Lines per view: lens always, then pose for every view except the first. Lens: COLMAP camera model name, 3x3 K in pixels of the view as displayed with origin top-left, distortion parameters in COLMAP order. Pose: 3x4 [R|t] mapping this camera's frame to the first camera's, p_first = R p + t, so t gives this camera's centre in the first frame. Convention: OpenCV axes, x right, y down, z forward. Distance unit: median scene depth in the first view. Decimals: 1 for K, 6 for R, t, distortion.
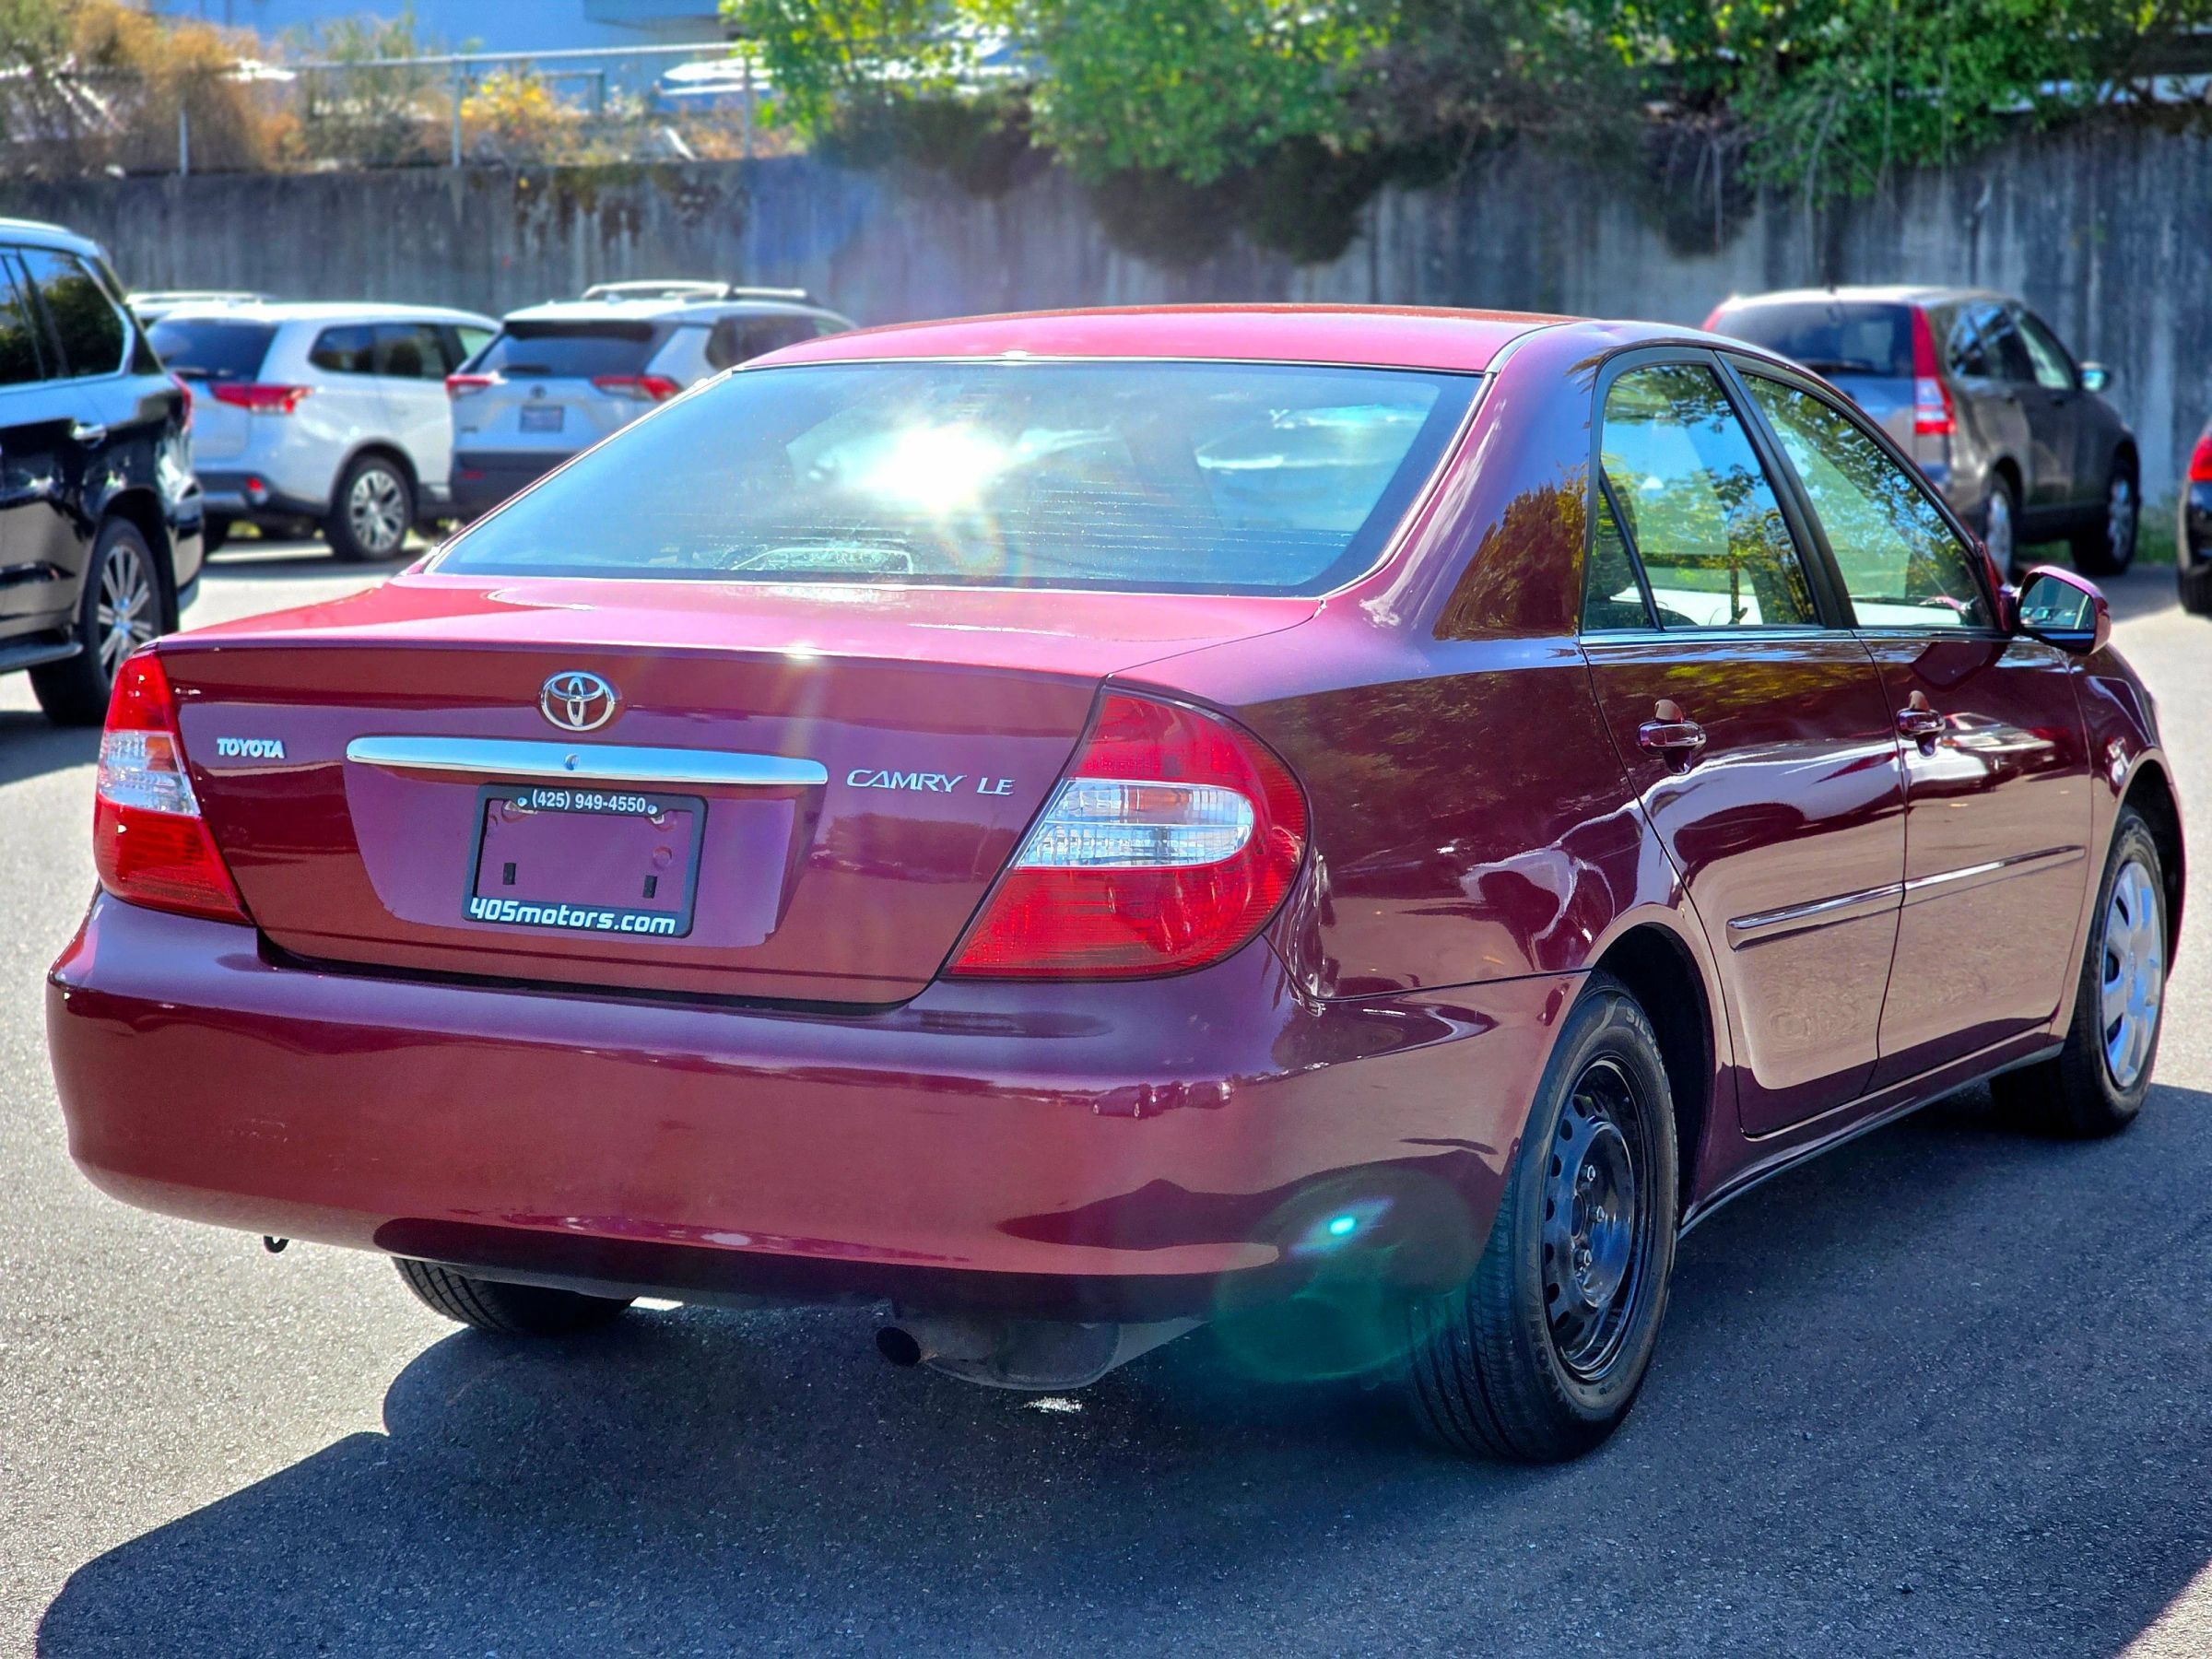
lens RADIAL K [[4247.3, 0, 1180.8], [0, 4247.3, 832.3], [0, 0, 1]] dist [-0.101770, 1.432526]
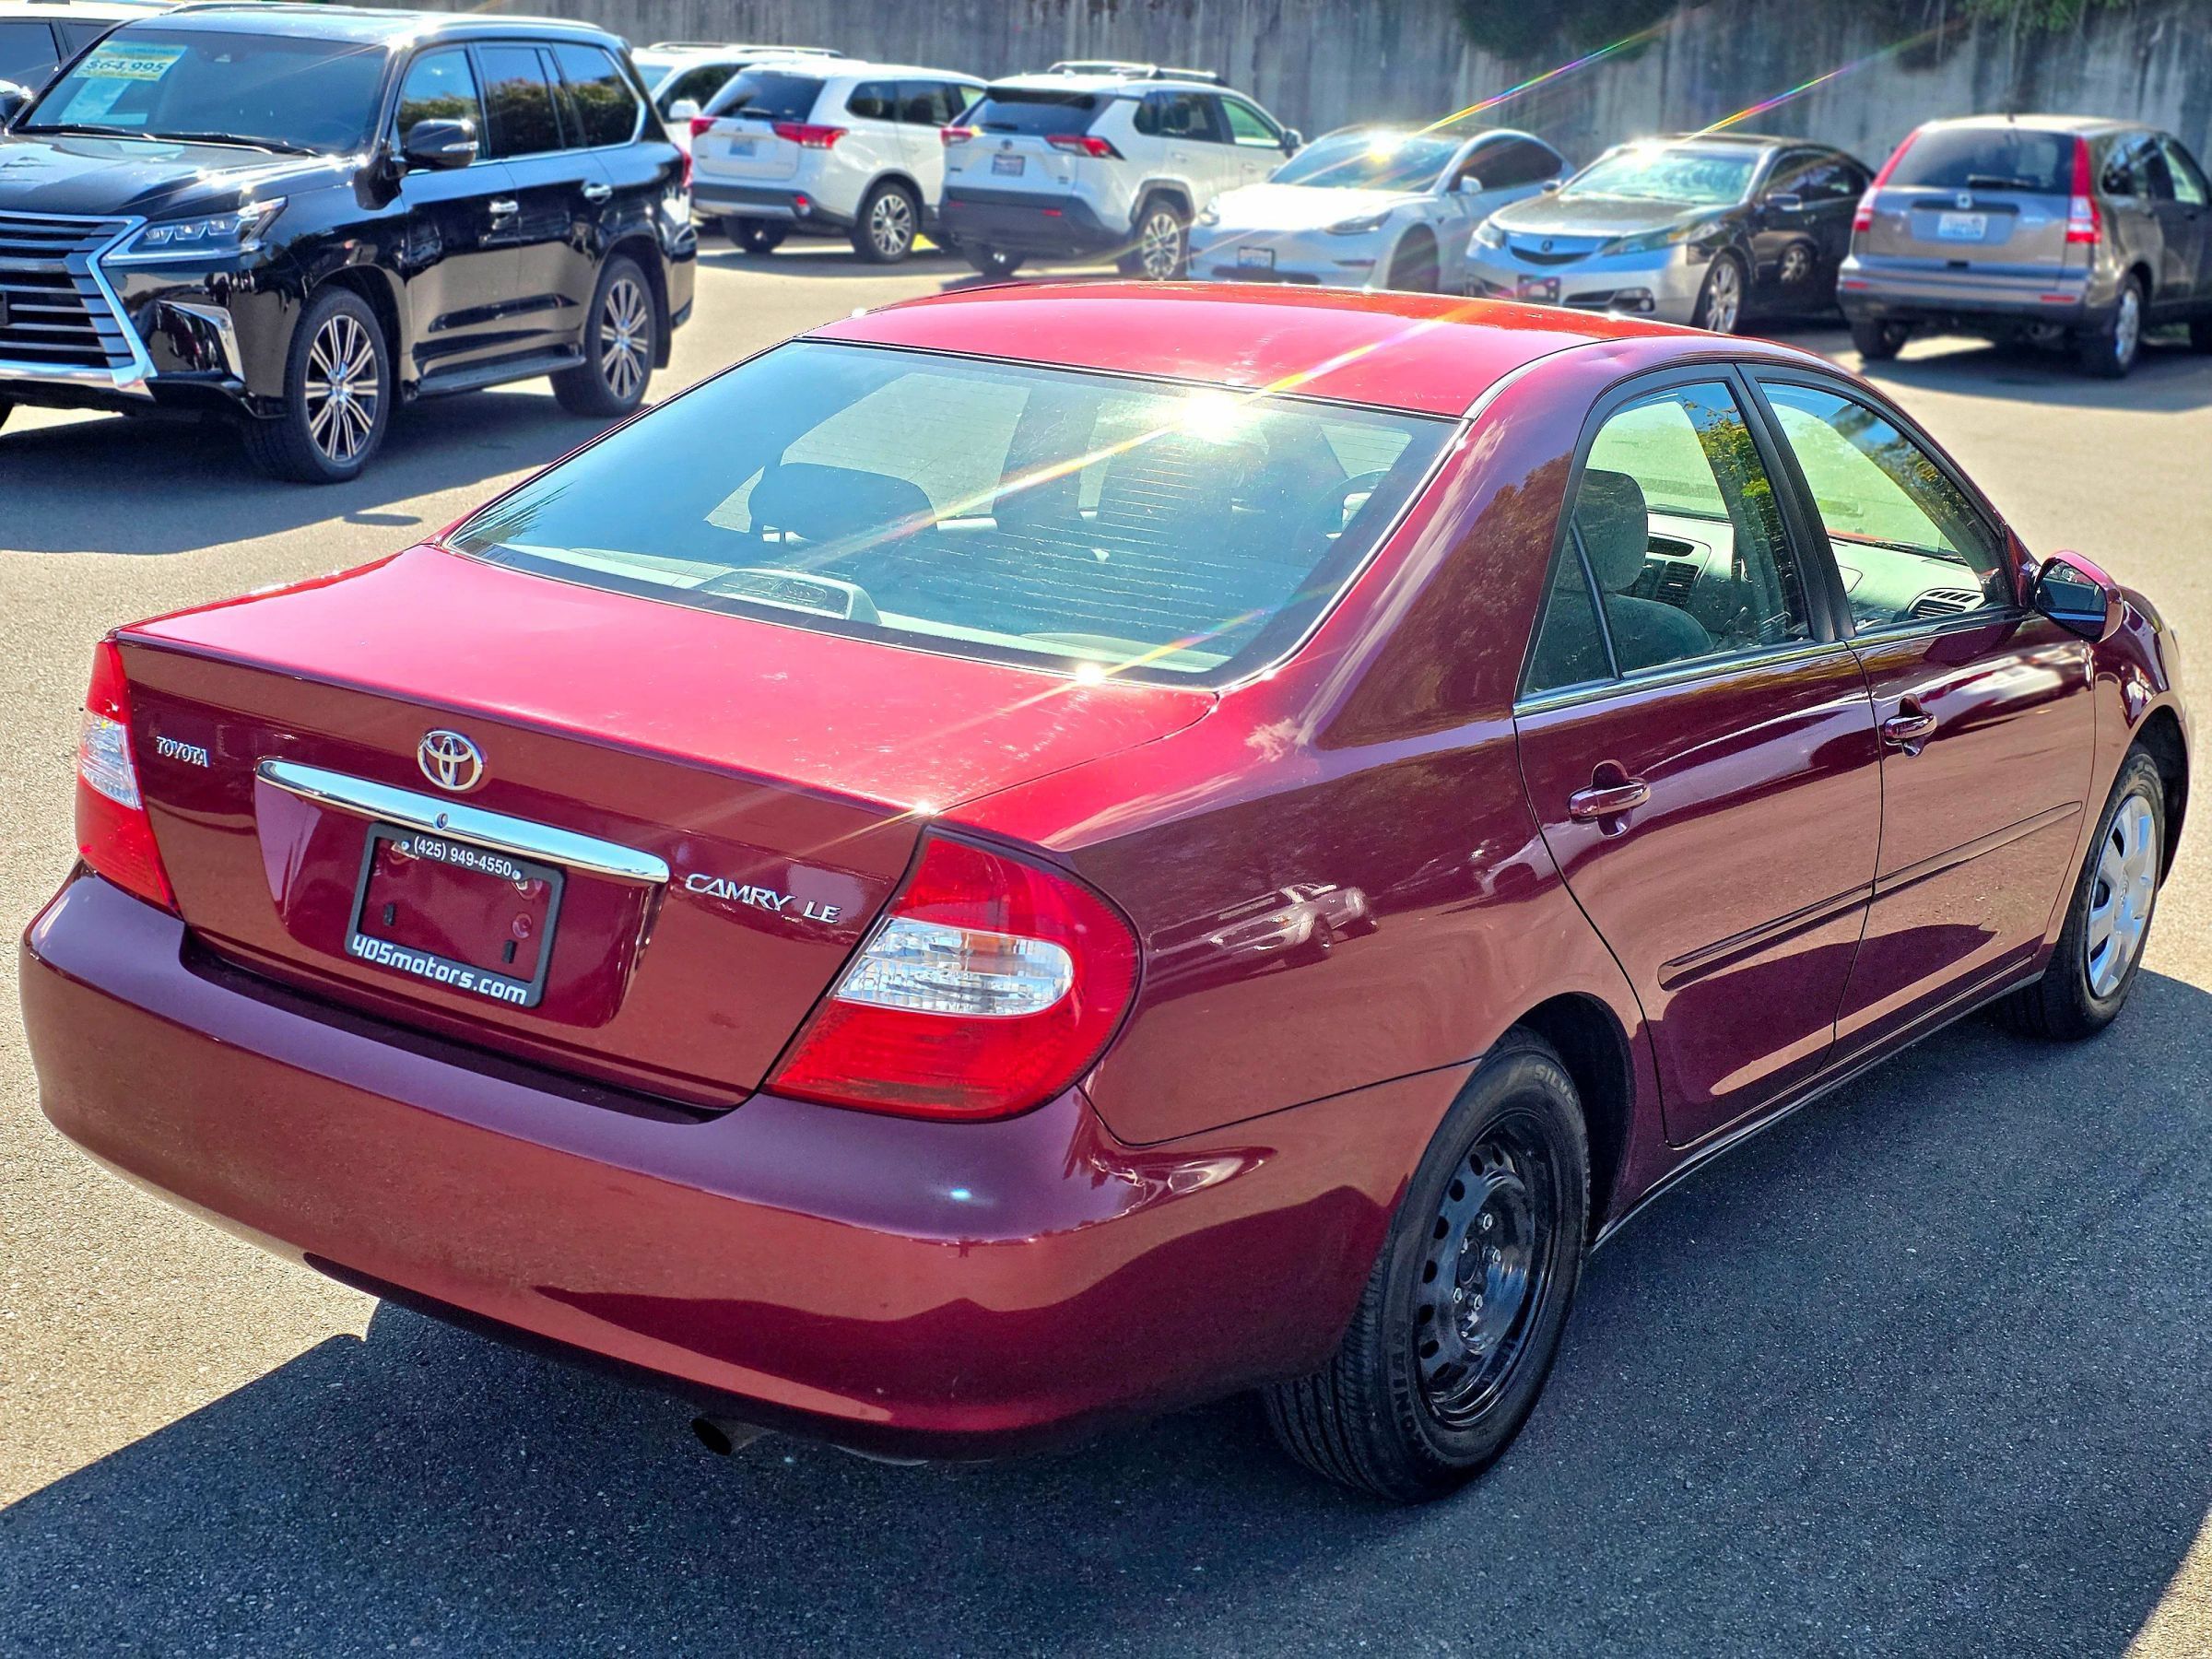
lens RADIAL K [[2936.9, 0, 1116.6], [0, 2936.9, 801.8], [0, 0, 1]] dist [0.178523, -0.420086]
pose [[0.988296, 0.082776, -0.128140, 0.061991], [-0.065947, 0.989263, 0.130418, -0.073613], [0.137559, -0.120441, 0.983144, 0.201333]]
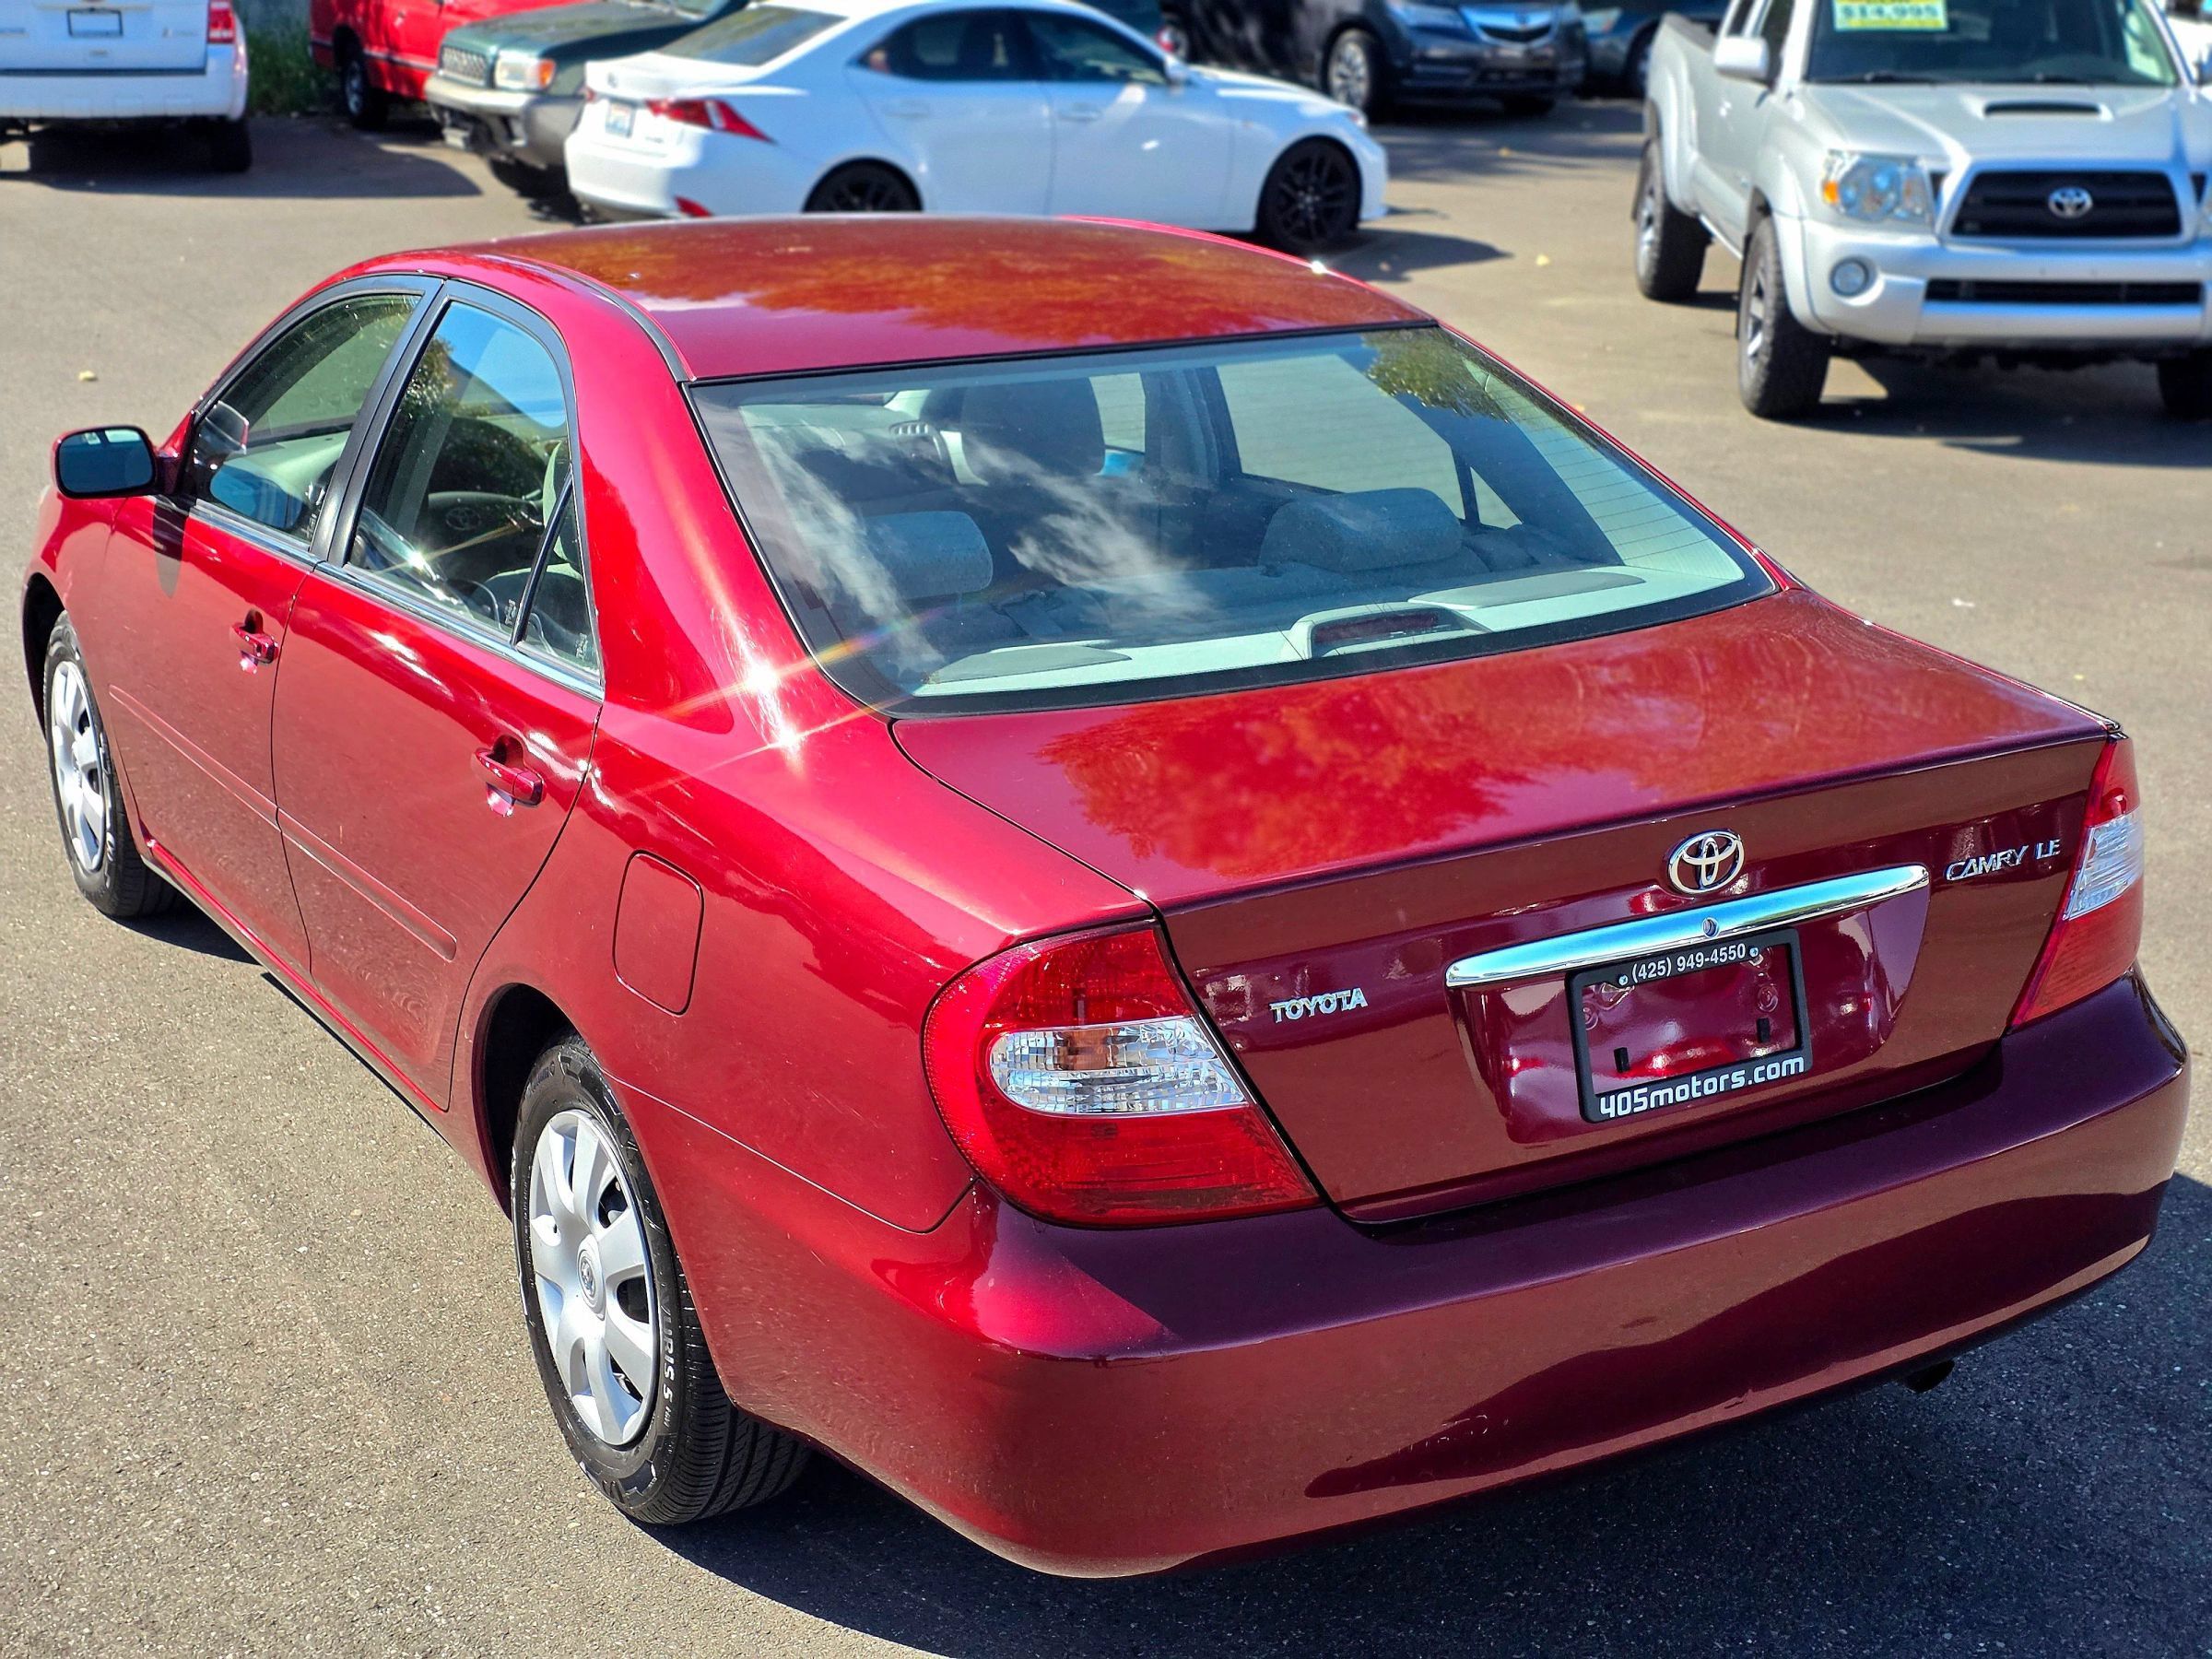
lens RADIAL K [[2959.8, 0, 1100.7], [0, 2959.8, 737.3], [0, 0, 1]] dist [0.162042, -0.437100]
pose [[0.548711, -0.226682, 0.804694, -0.438425], [0.087586, 0.972828, 0.214322, -0.124862], [-0.831412, -0.047121, 0.553656, 0.451819]]
